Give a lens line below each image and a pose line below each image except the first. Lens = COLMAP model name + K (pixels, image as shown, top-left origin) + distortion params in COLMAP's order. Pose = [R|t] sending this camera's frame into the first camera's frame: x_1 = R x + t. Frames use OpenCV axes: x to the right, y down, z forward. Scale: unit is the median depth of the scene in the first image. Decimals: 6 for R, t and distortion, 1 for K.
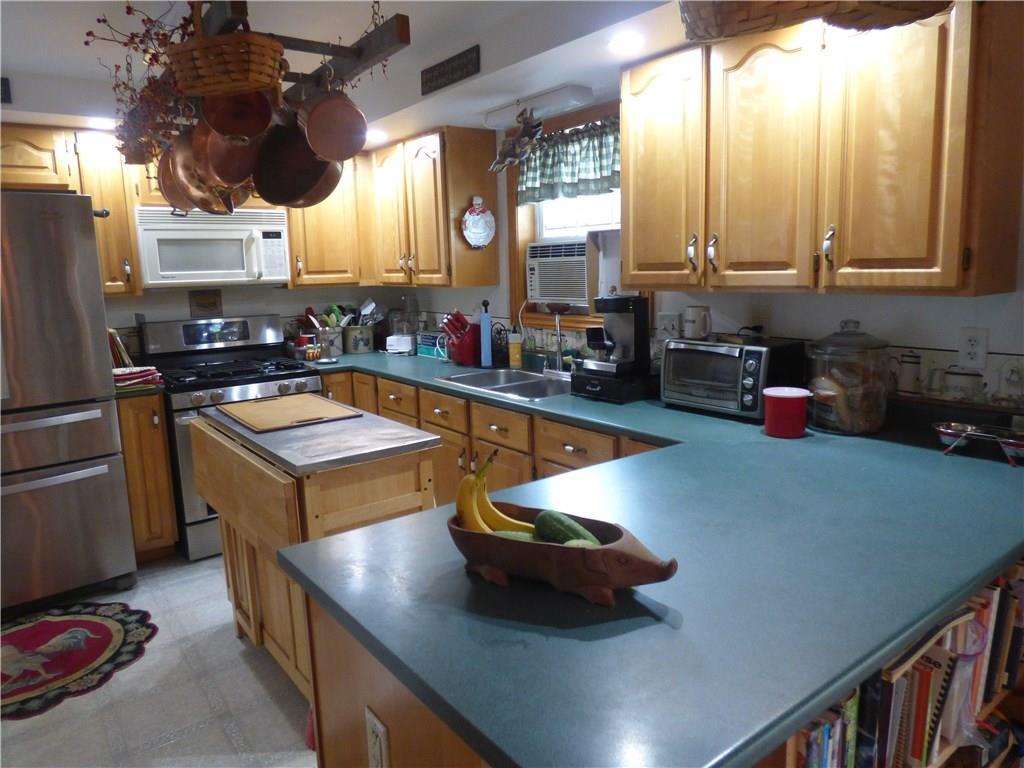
lens RADIAL K [[703.3, 0, 512.0], [0, 703.3, 384.0], [0, 0, 1]] dist [0.001206, -0.000202]
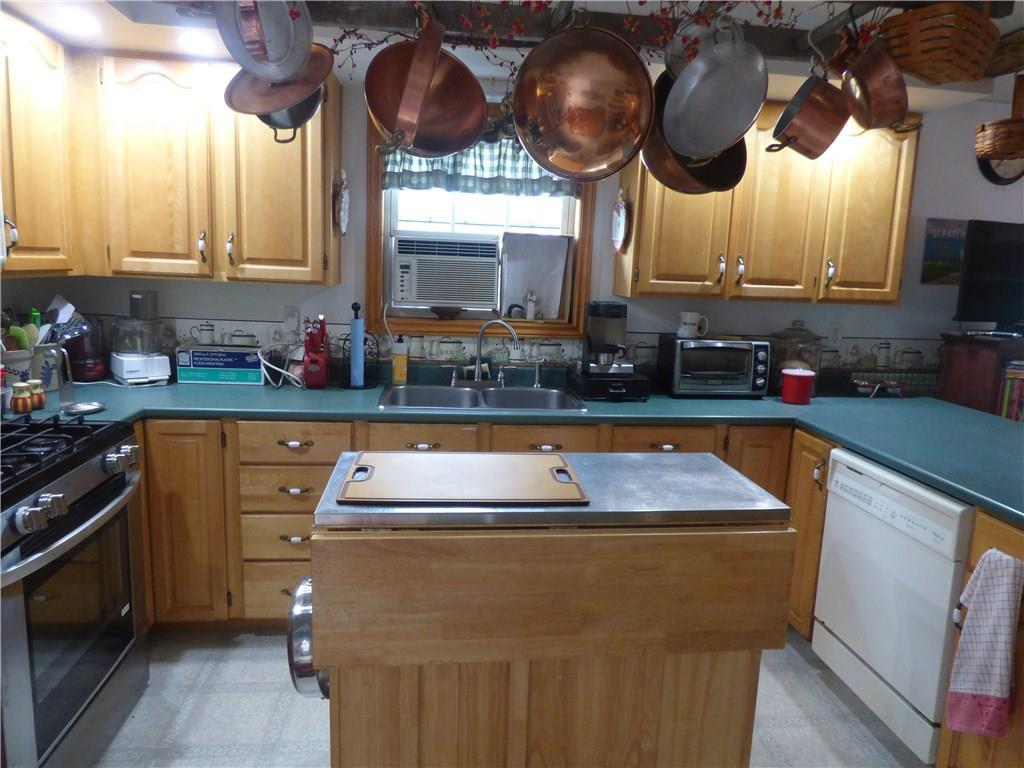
lens RADIAL K [[655.3, 0, 512.0], [0, 655.3, 384.0], [0, 0, 1]] dist [0.035933, -0.000930]
pose [[0.502342, -0.110614, 0.857564, -0.652791], [0.090766, 0.993050, 0.074921, -0.073950], [-0.859892, 0.040201, 0.508891, 0.518429]]
